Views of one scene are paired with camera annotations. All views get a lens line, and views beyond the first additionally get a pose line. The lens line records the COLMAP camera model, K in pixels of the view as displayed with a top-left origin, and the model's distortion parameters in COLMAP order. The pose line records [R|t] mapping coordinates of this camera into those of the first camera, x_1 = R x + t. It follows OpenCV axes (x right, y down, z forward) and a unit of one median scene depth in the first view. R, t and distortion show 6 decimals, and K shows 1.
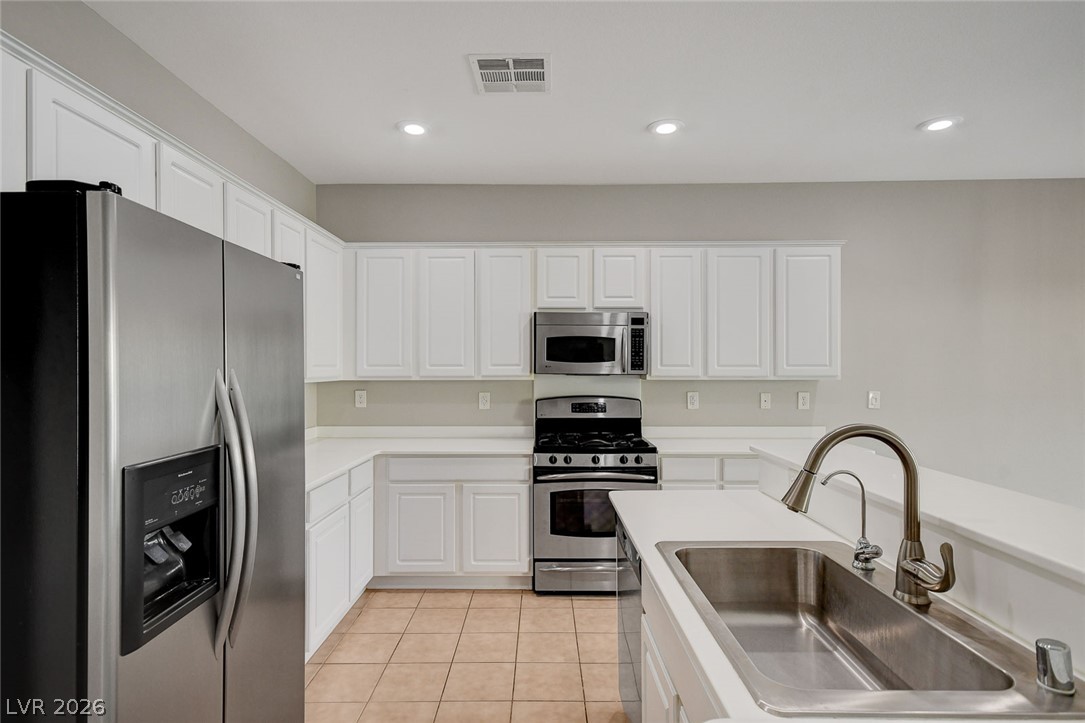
lens RADIAL K [[587.7, 0, 537.8], [0, 587.7, 364.0], [0, 0, 1]] dist [0.002962, 0.000213]
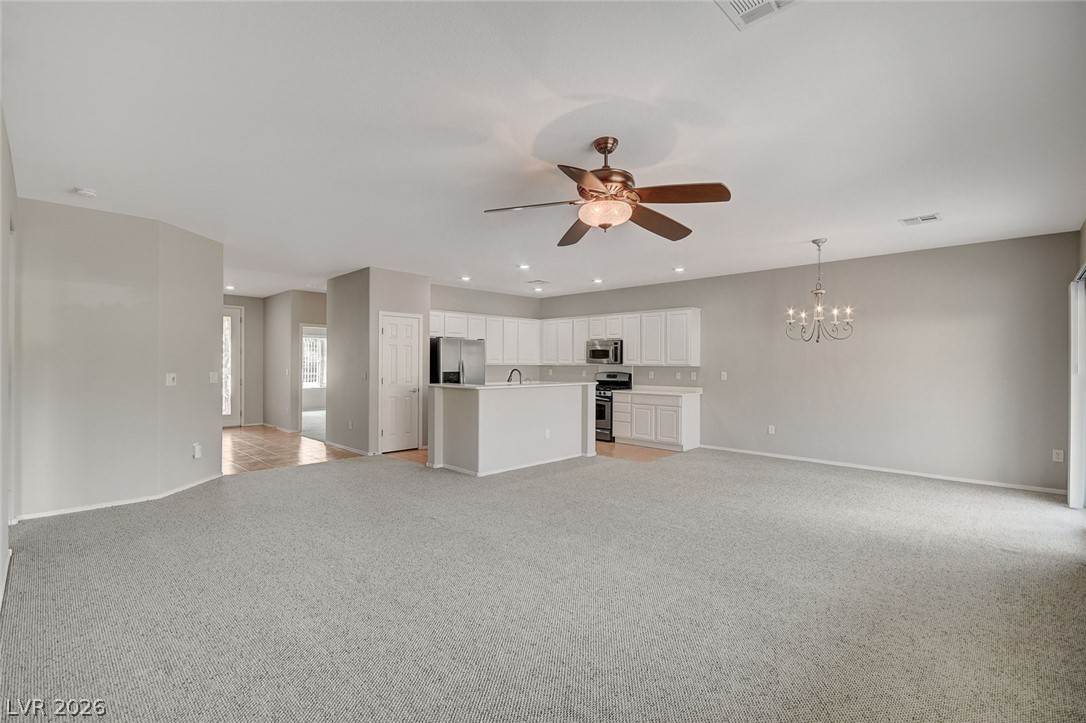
lens RADIAL K [[484.3, 0, 543.1], [0, 484.3, 366.3], [0, 0, 1]] dist [-0.000298, -0.000305]
pose [[0.722271, 0.009573, -0.691544, 1.414359], [0.000042, 0.999904, 0.013885, 0.000481], [0.691610, -0.010058, 0.722201, -0.793483]]
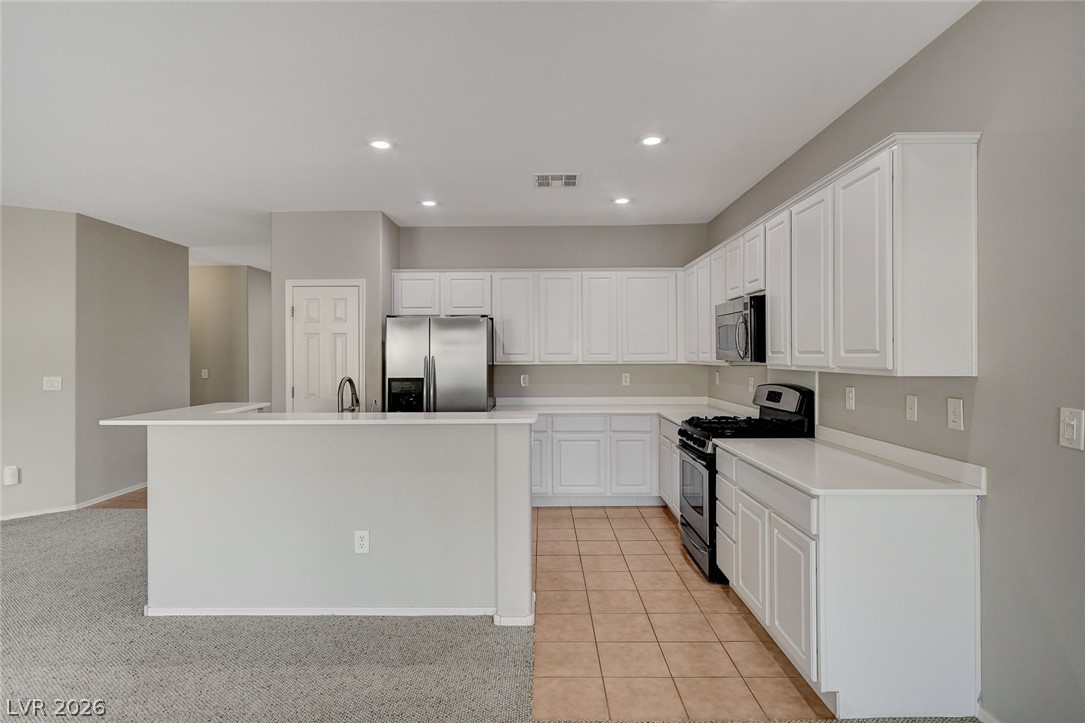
lens RADIAL K [[569.5, 0, 542.5], [0, 569.5, 361.5], [0, 0, 1]] dist [0.001074, -0.000003]
pose [[0.011806, 0.012806, -0.999848, 1.061415], [0.012871, 0.999833, 0.012958, 0.000098], [0.999847, -0.013022, 0.011639, 0.641895]]
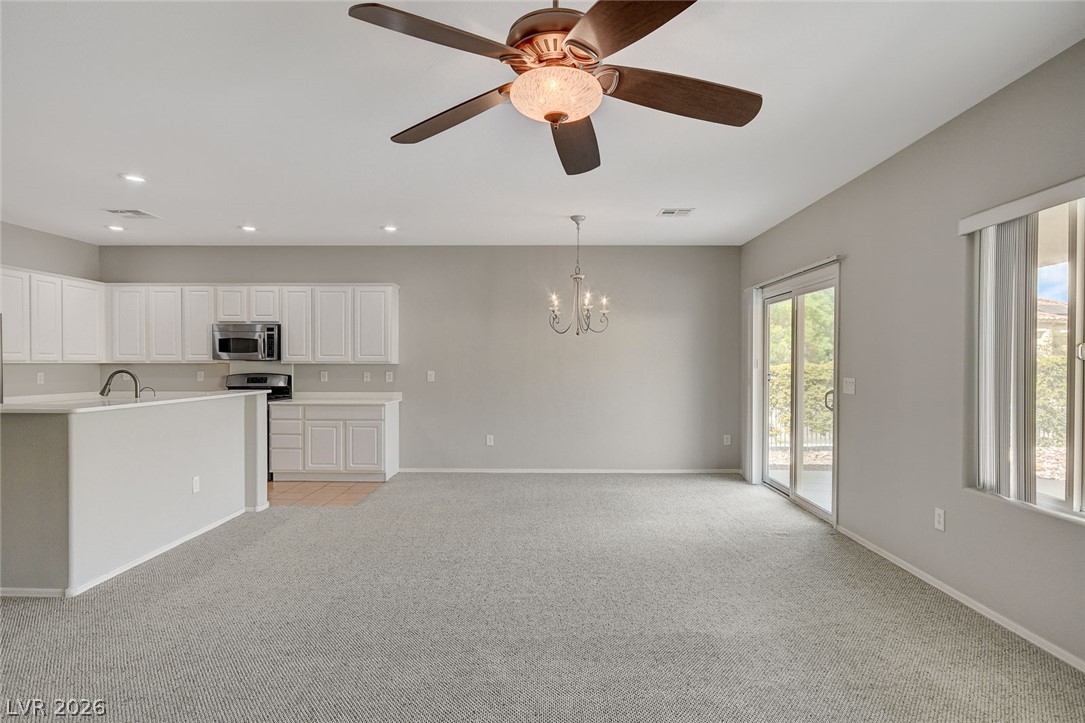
lens RADIAL K [[587.7, 0, 537.8], [0, 587.7, 364.0], [0, 0, 1]] dist [0.002962, 0.000213]
pose [[0.999968, 0.003455, -0.007190, 0.948662], [-0.003382, 0.999942, 0.010221, 0.008739], [0.007225, -0.010196, 0.999922, -0.713327]]
